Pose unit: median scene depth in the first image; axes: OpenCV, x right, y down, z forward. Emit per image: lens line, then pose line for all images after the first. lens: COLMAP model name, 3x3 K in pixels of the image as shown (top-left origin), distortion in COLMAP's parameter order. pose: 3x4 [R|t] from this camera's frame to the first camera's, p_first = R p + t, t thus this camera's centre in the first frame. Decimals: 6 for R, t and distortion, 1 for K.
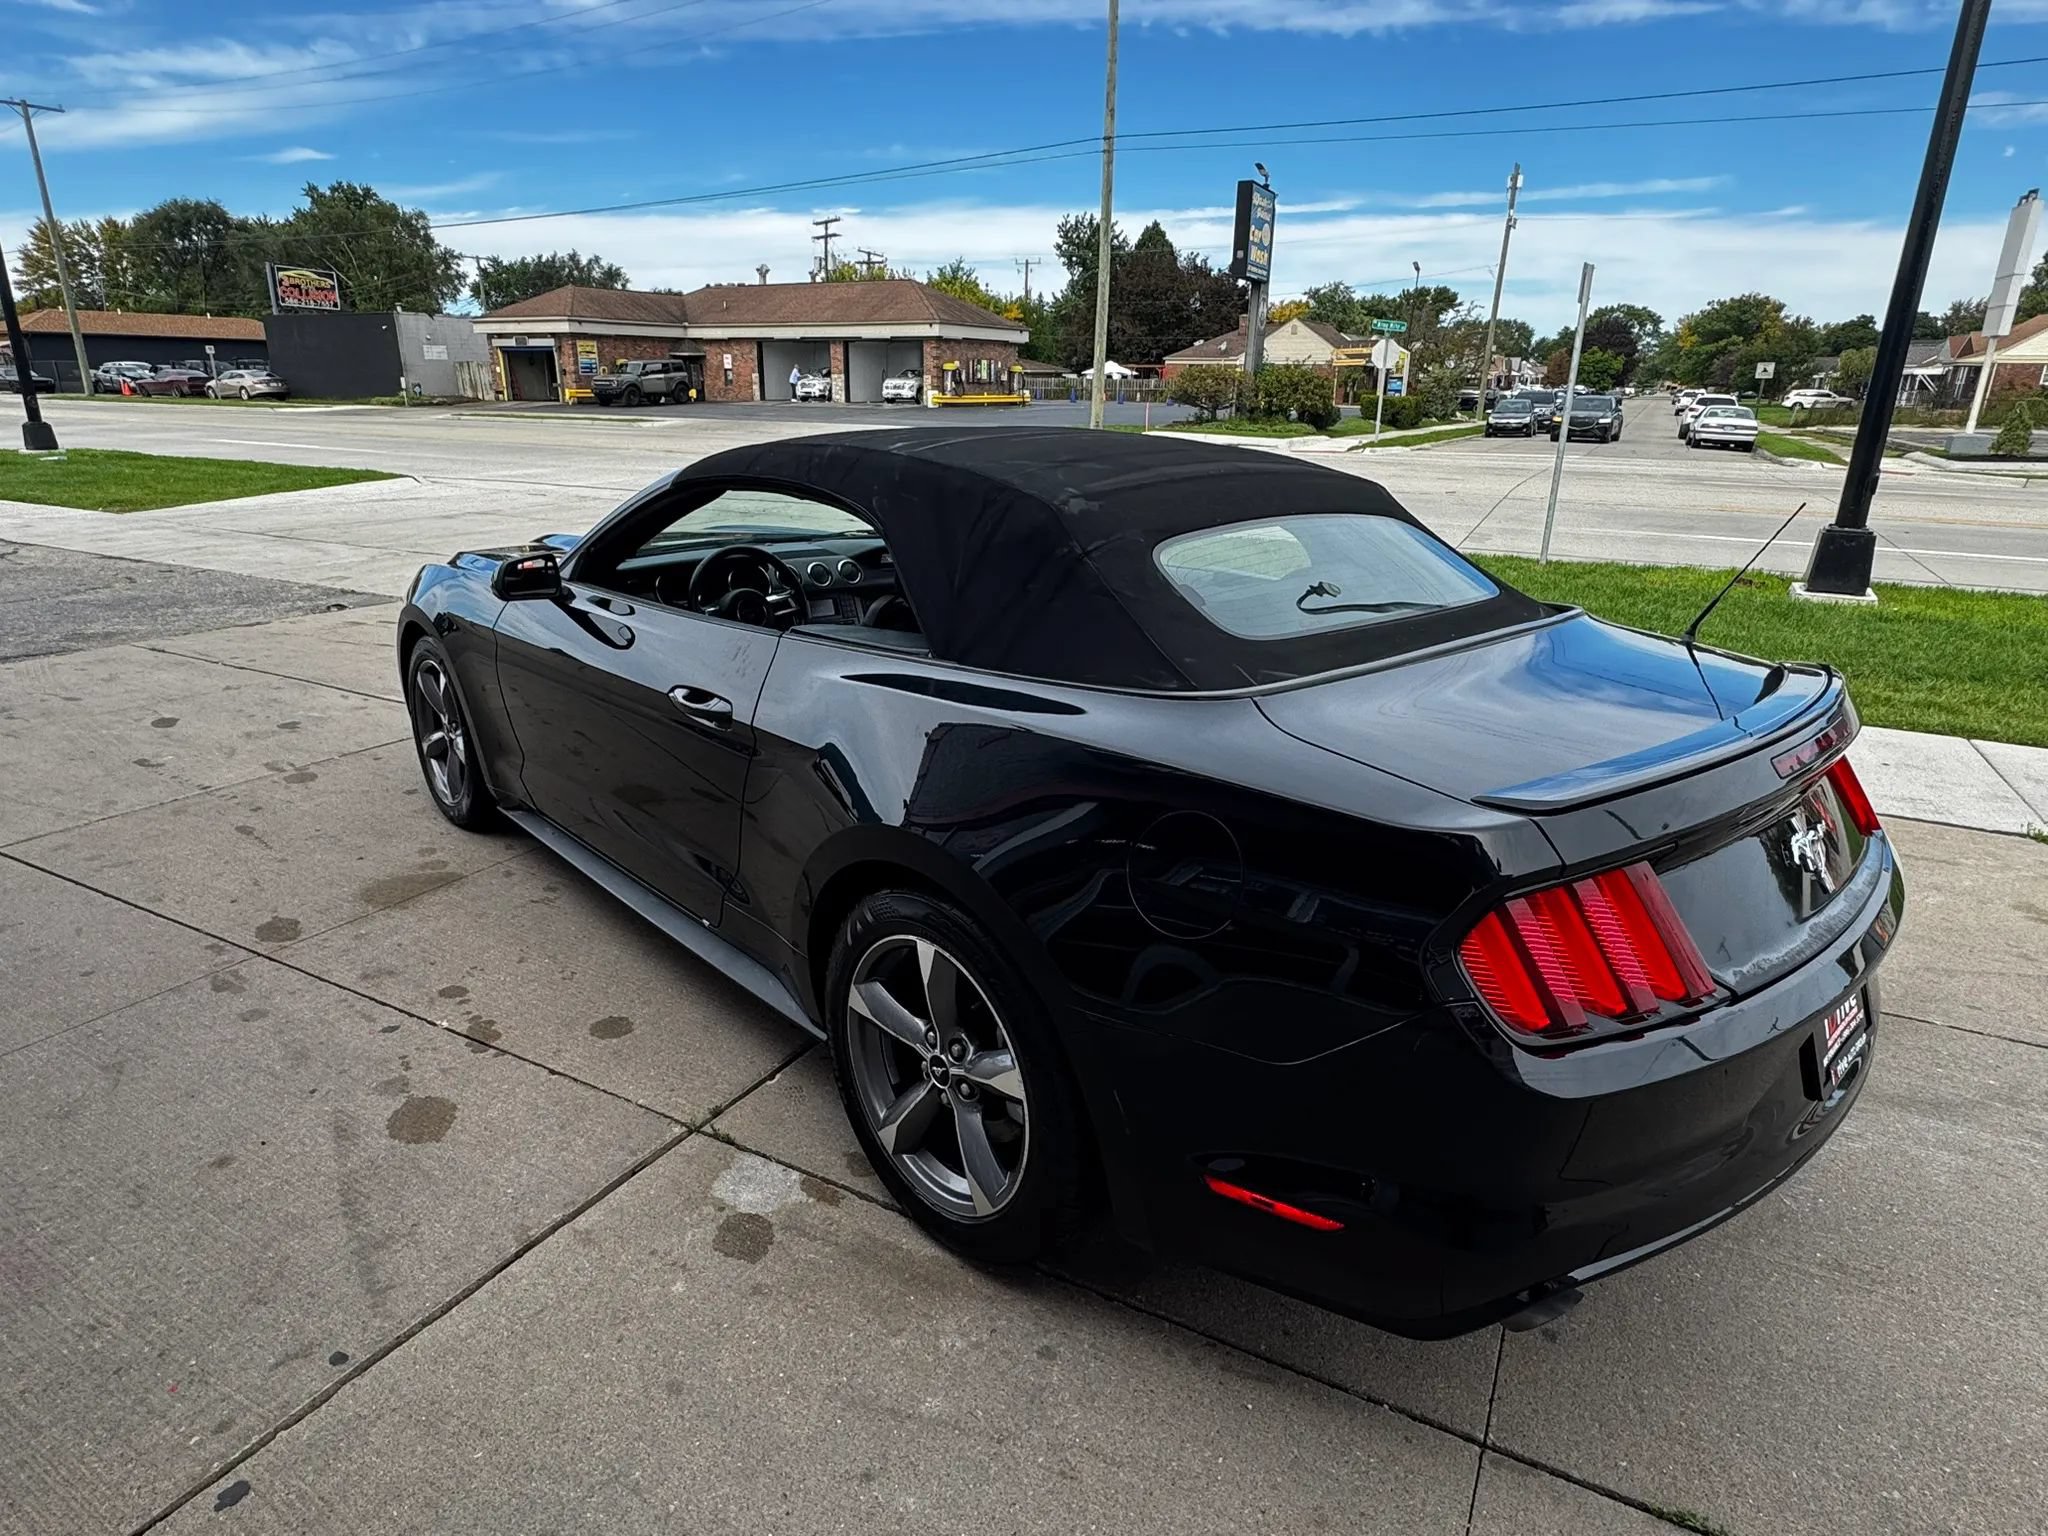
lens RADIAL K [[1130.4, 0, 1016.9], [0, 1130.4, 766.1], [0, 0, 1]] dist [-0.004588, 0.001749]
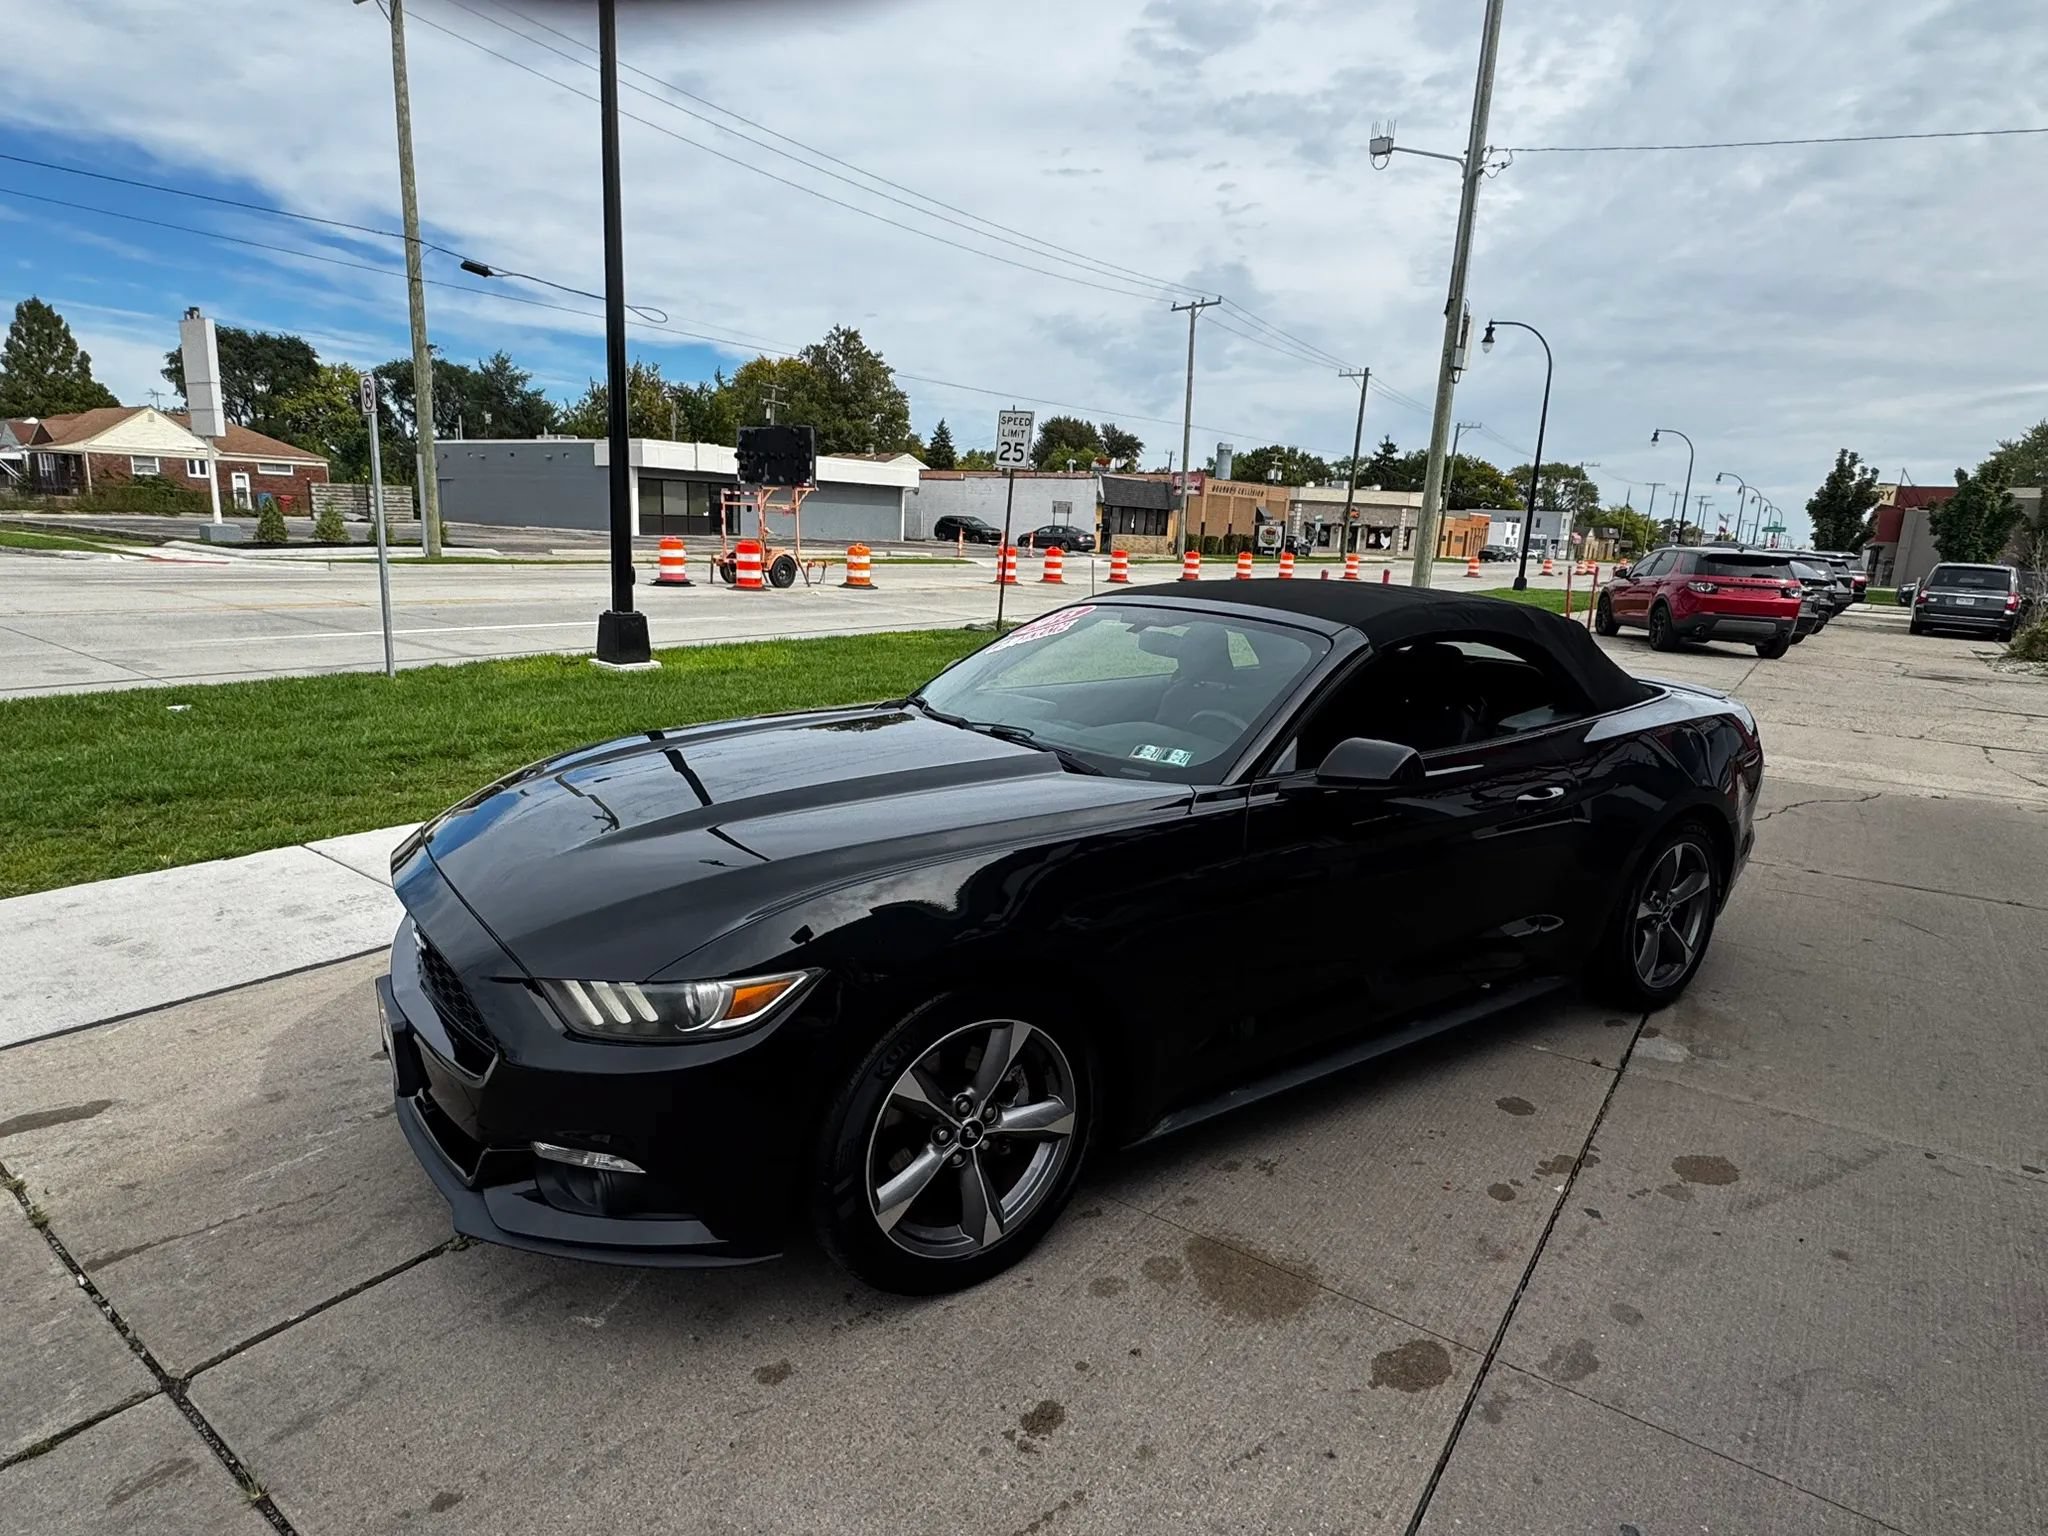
lens RADIAL K [[1130.4, 0, 1016.9], [0, 1130.4, 766.1], [0, 0, 1]] dist [-0.004588, 0.001749]
pose [[0.144026, -0.215185, 0.965894, -0.115160], [0.279231, 0.945244, 0.168948, -0.034048], [-0.949361, 0.245375, 0.196226, 0.091673]]
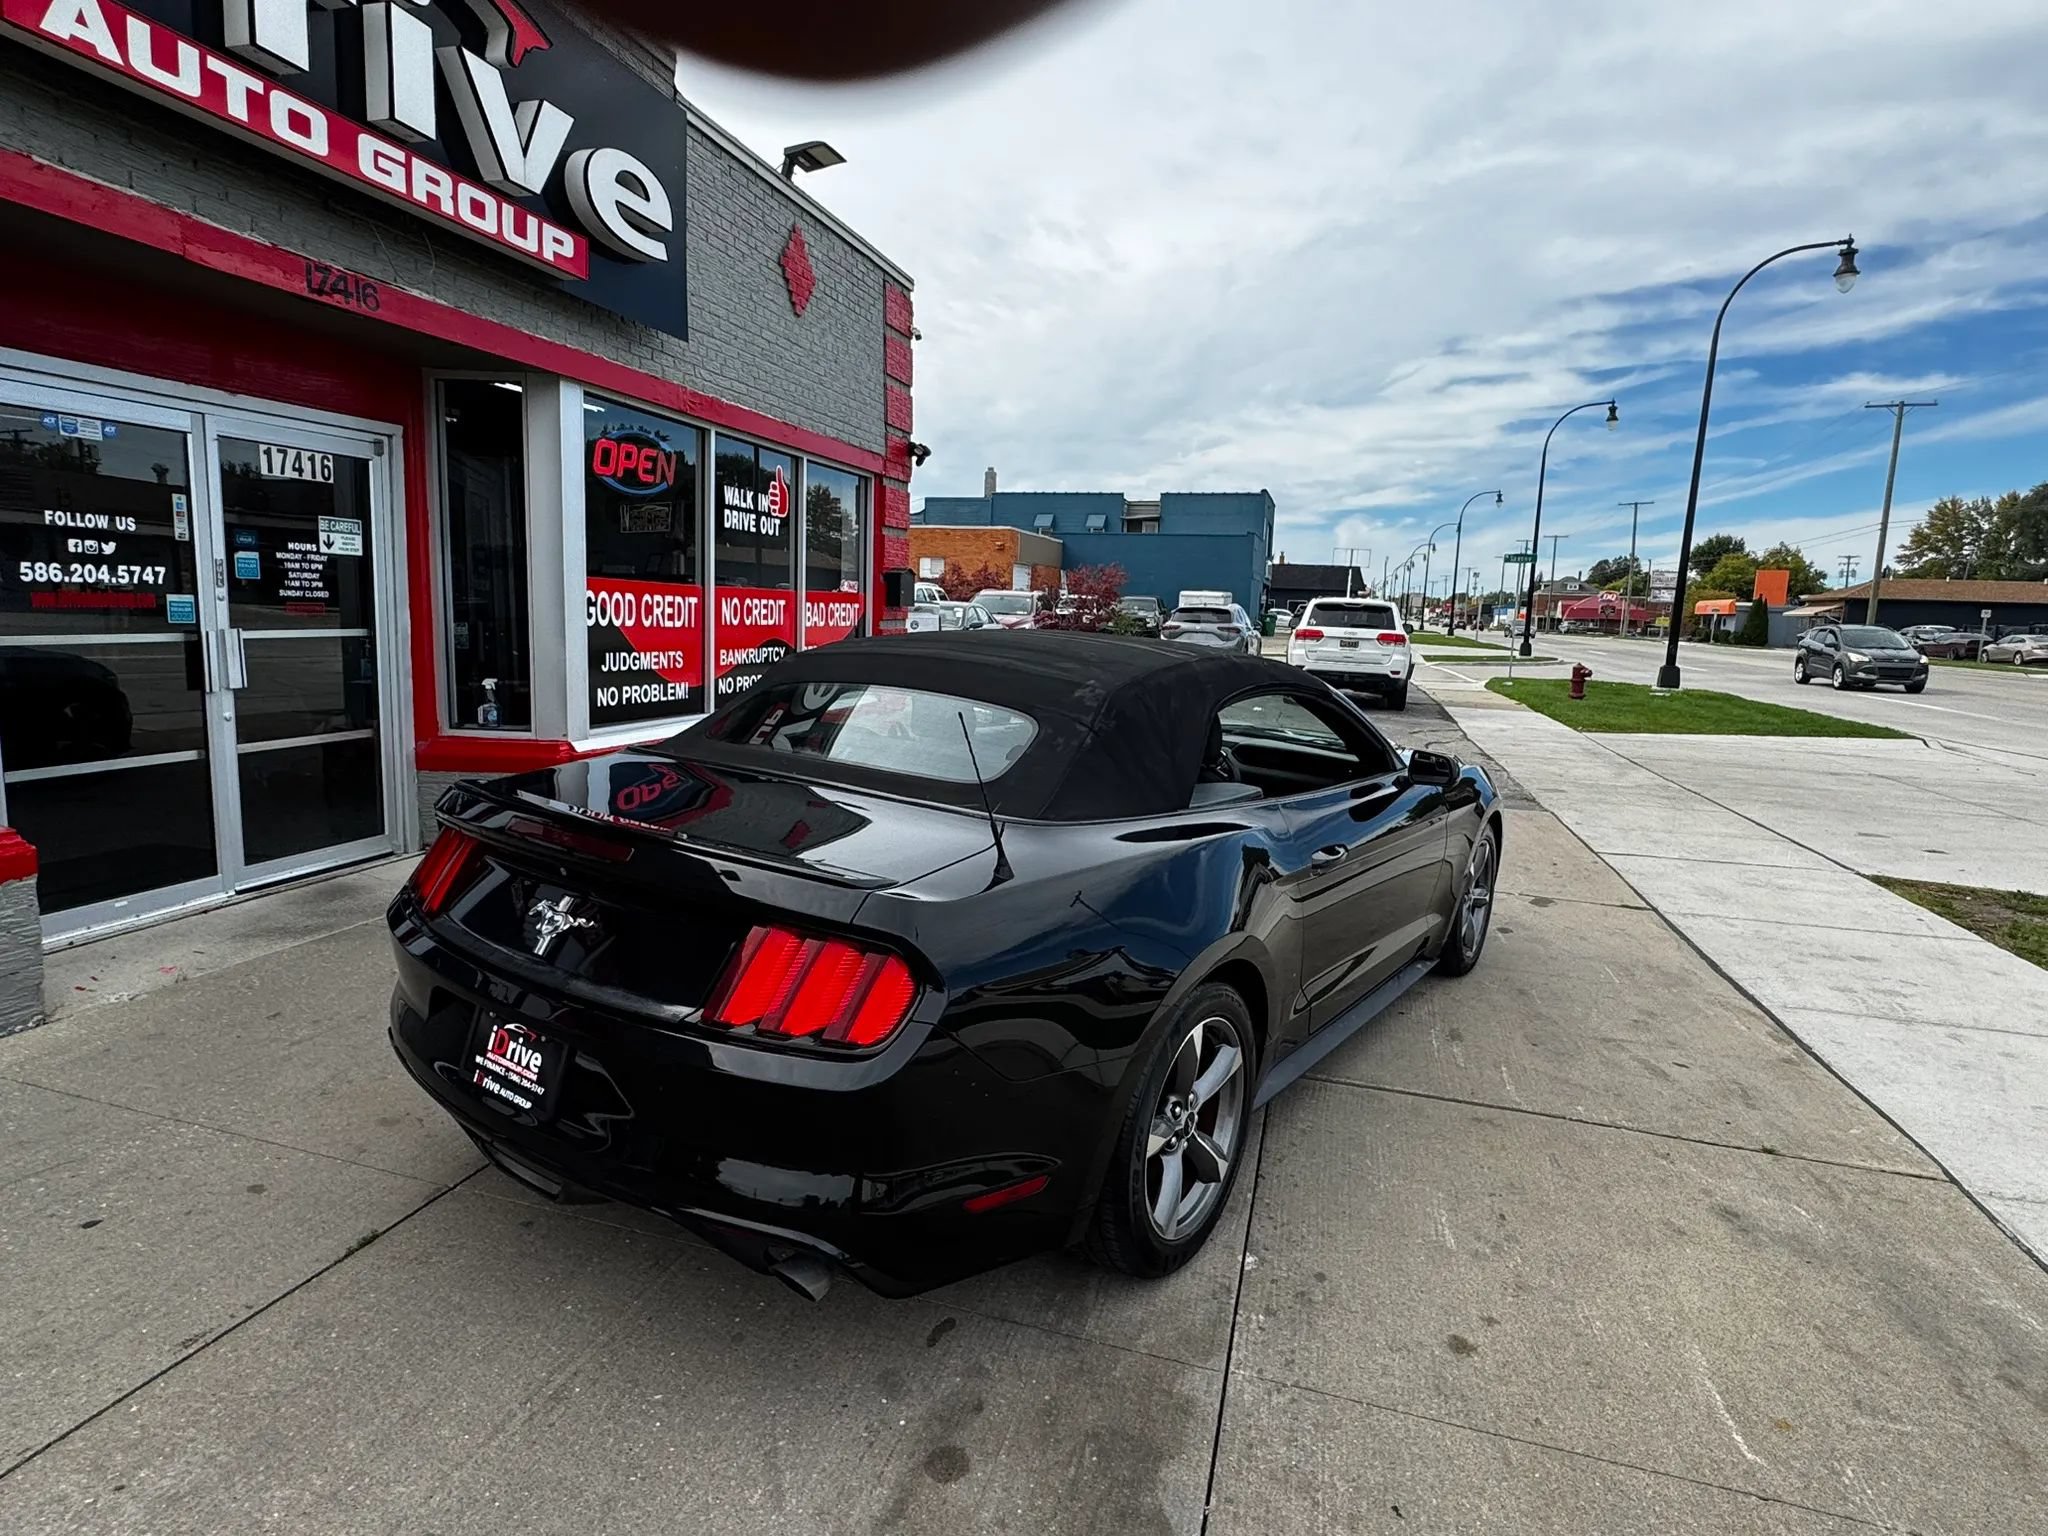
lens RADIAL K [[1130.4, 0, 1016.9], [0, 1130.4, 766.1], [0, 0, 1]] dist [-0.004588, 0.001749]
pose [[0.207106, 0.134567, -0.969020, 0.101270], [-0.344348, 0.937138, 0.056543, -0.017034], [0.915714, 0.321970, 0.240425, 0.055806]]
